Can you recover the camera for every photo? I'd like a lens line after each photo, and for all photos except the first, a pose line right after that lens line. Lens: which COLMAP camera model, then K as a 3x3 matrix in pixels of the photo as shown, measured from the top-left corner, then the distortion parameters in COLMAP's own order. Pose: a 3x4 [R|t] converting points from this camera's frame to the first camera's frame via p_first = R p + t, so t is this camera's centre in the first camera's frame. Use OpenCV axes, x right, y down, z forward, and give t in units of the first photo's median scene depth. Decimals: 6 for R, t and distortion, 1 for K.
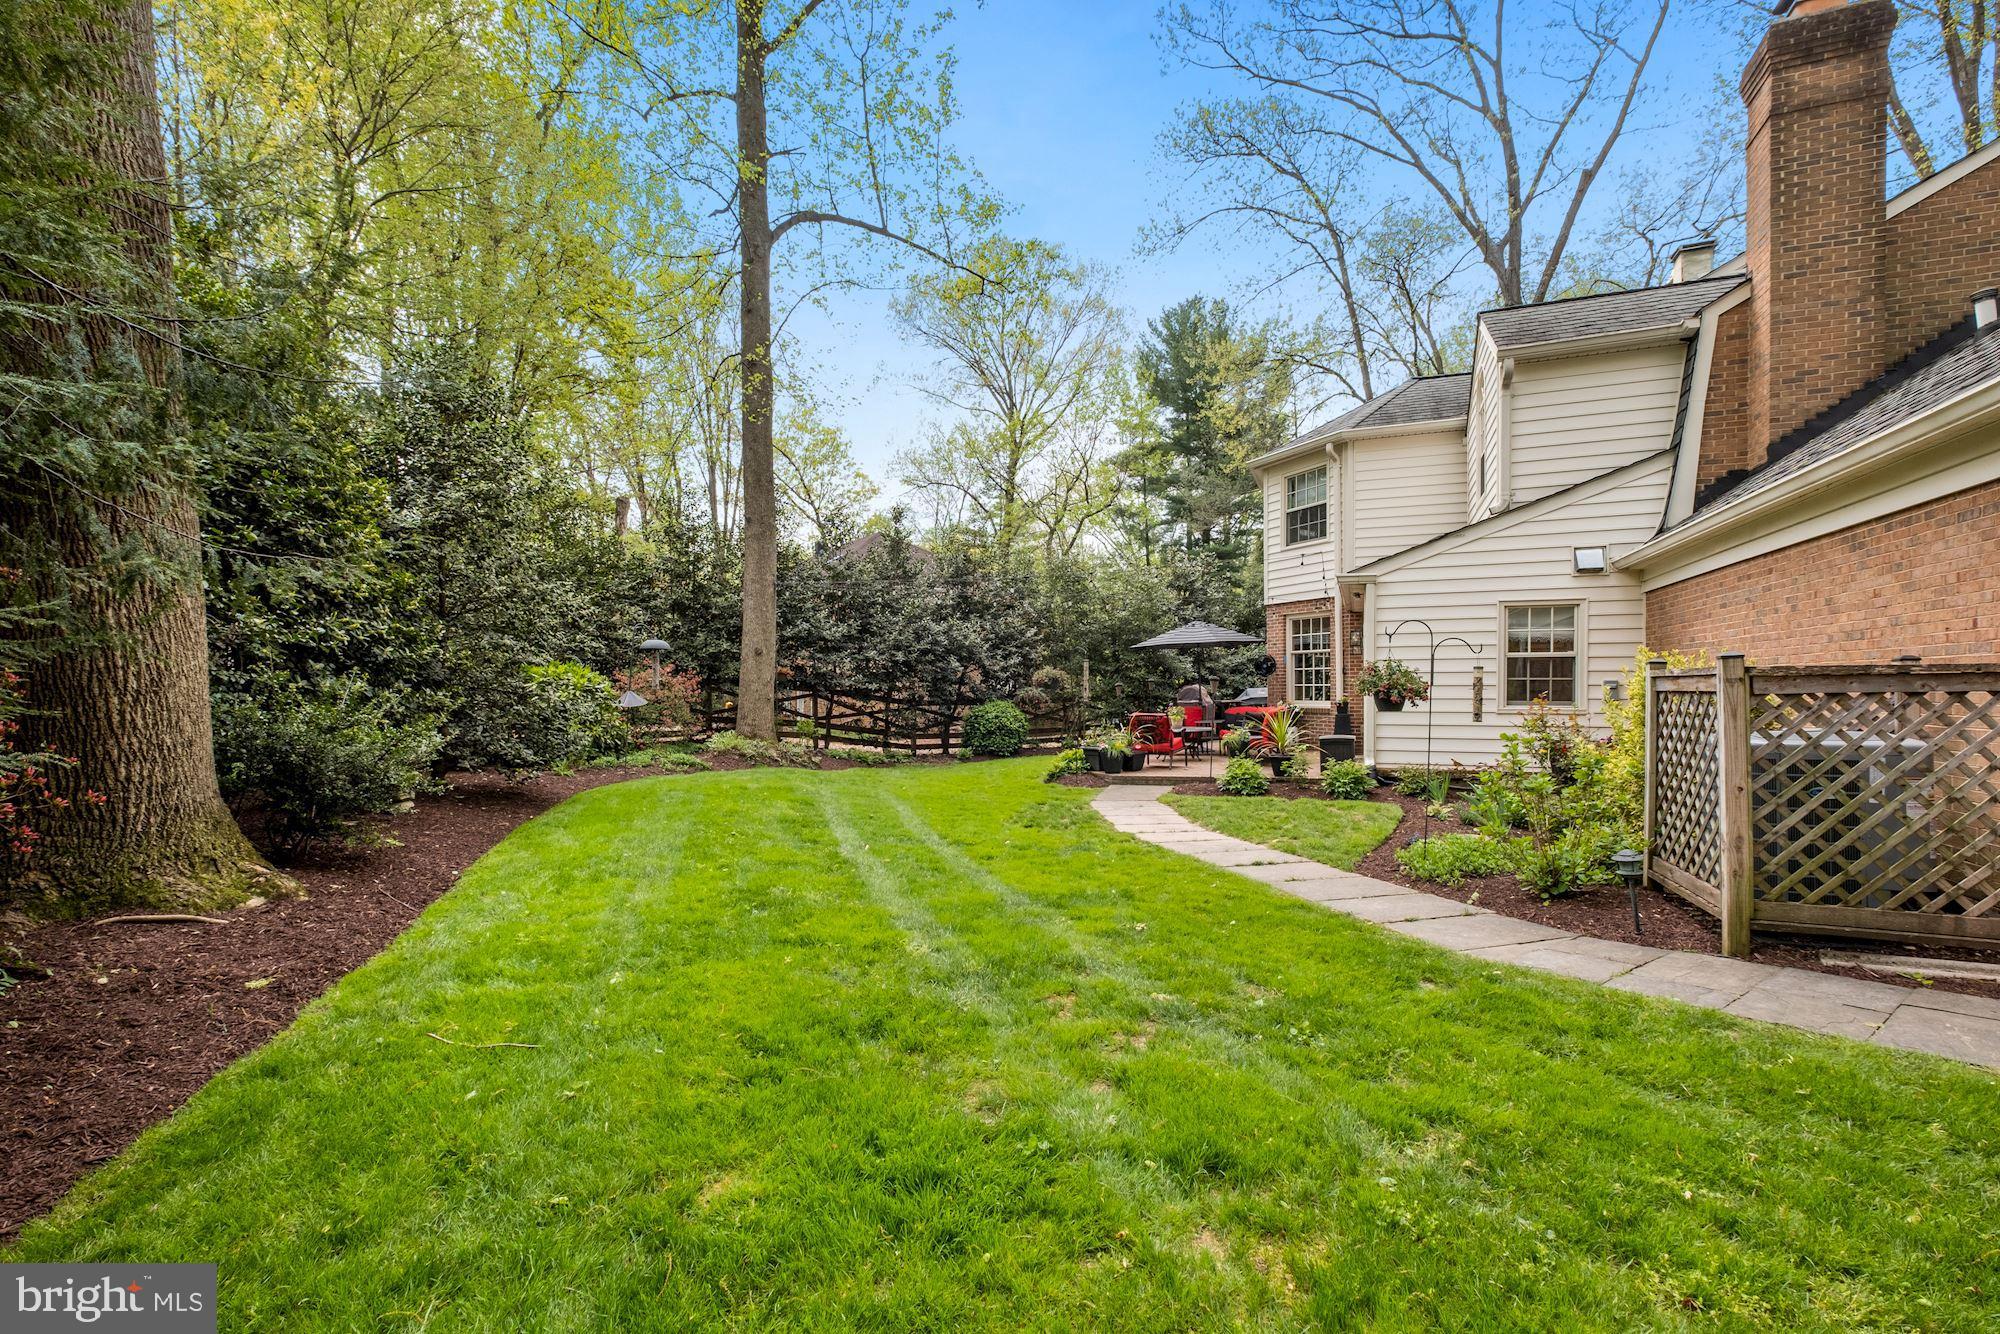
lens RADIAL K [[867.1, 0, 1008.1], [0, 867.1, 675.1], [0, 0, 1]] dist [-0.008621, -0.000158]
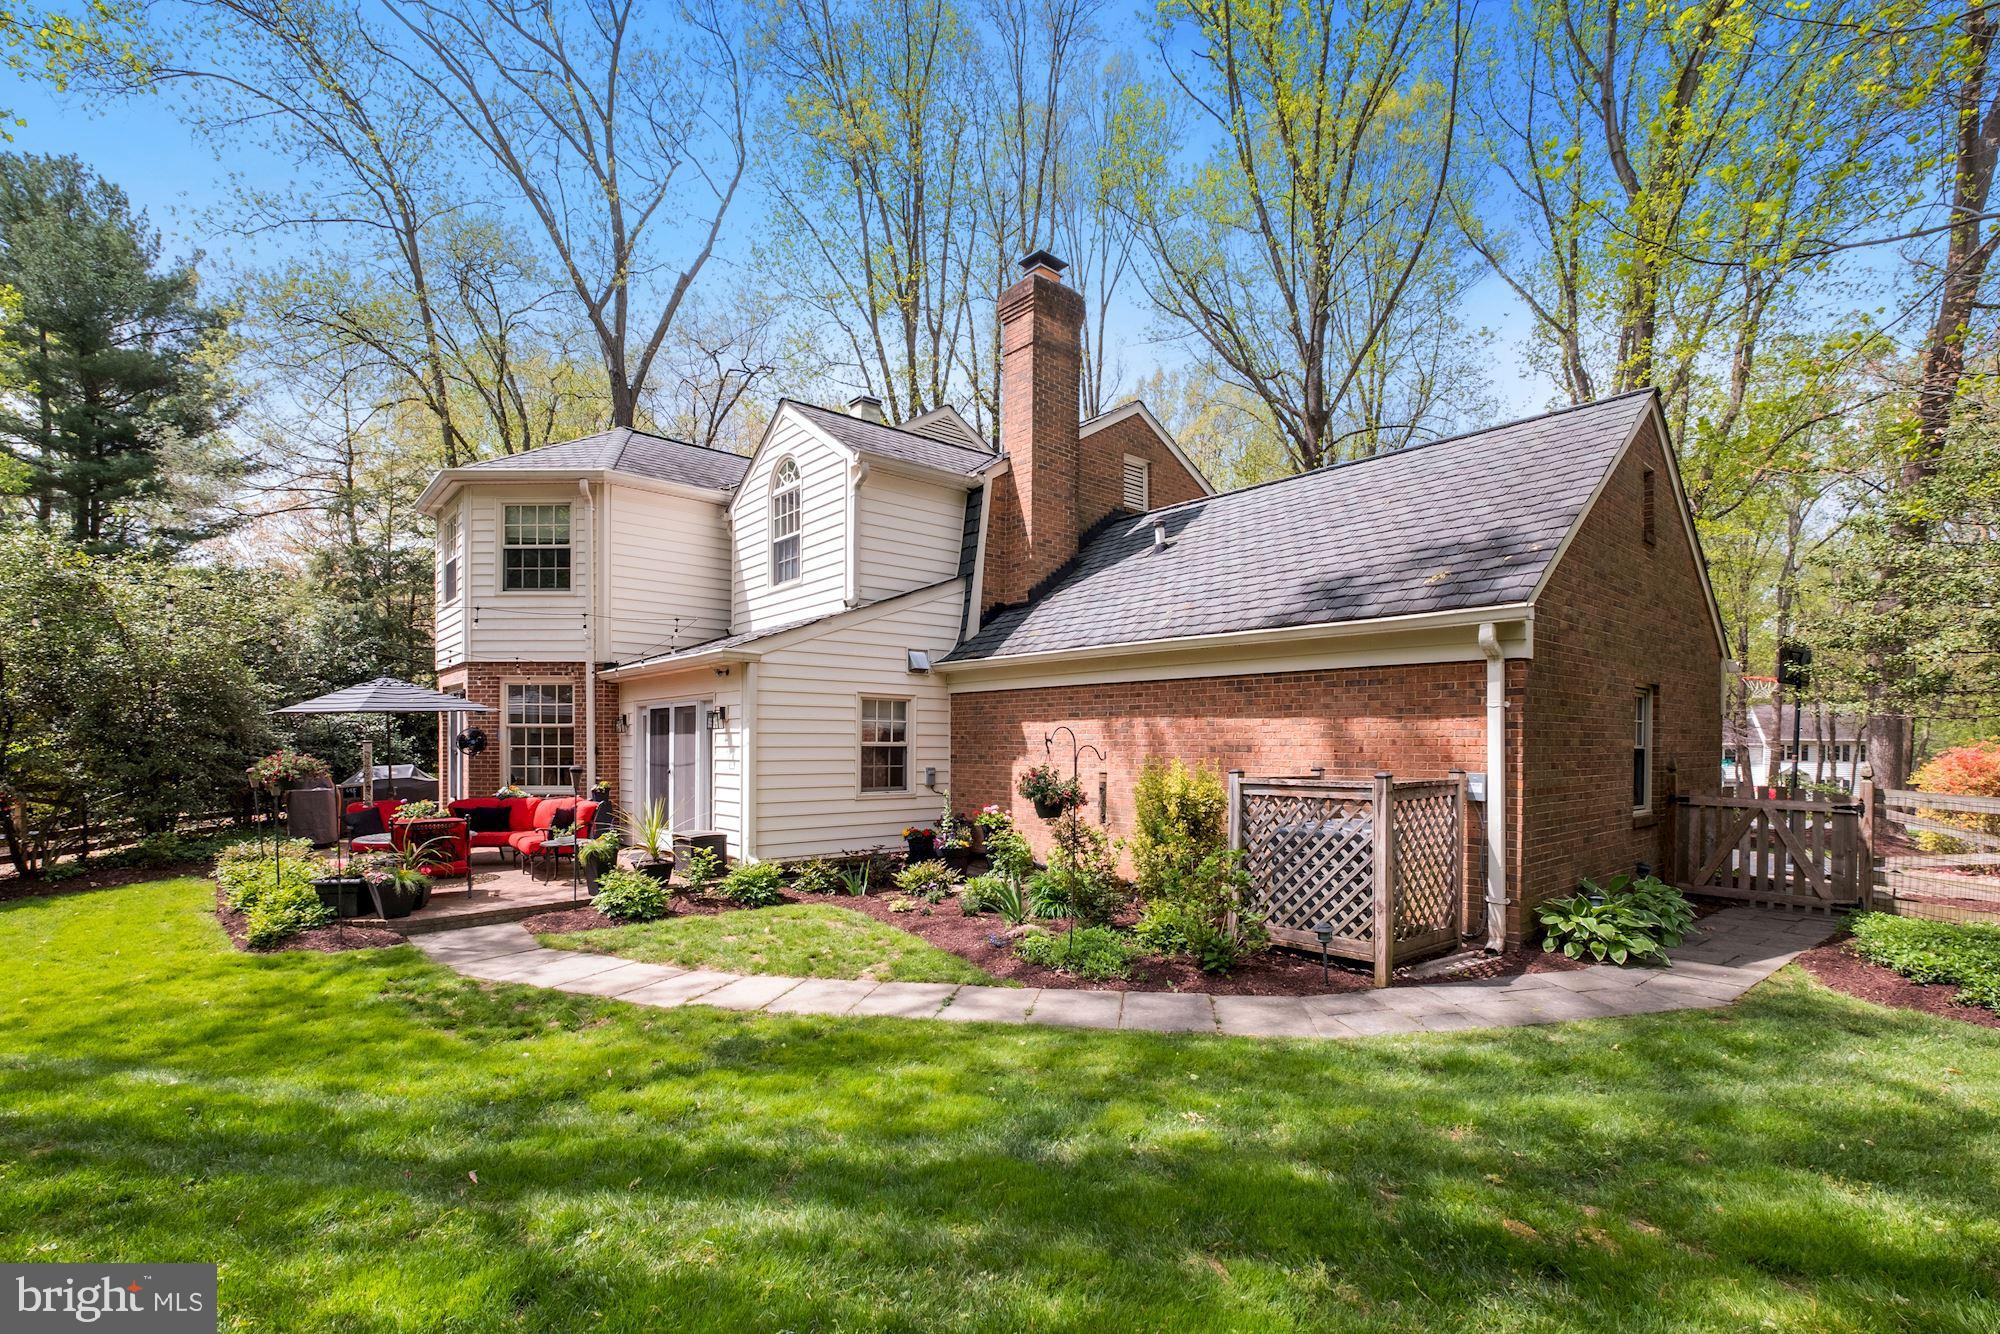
lens RADIAL K [[886.0, 0, 1002.5], [0, 886.0, 749.1], [0, 0, 1]] dist [-0.002881, -0.000188]
pose [[0.463237, 0.004209, 0.886225, -0.298958], [-0.016327, 0.999860, 0.003786, -0.024416], [-0.886084, -0.016223, 0.463240, 0.355506]]
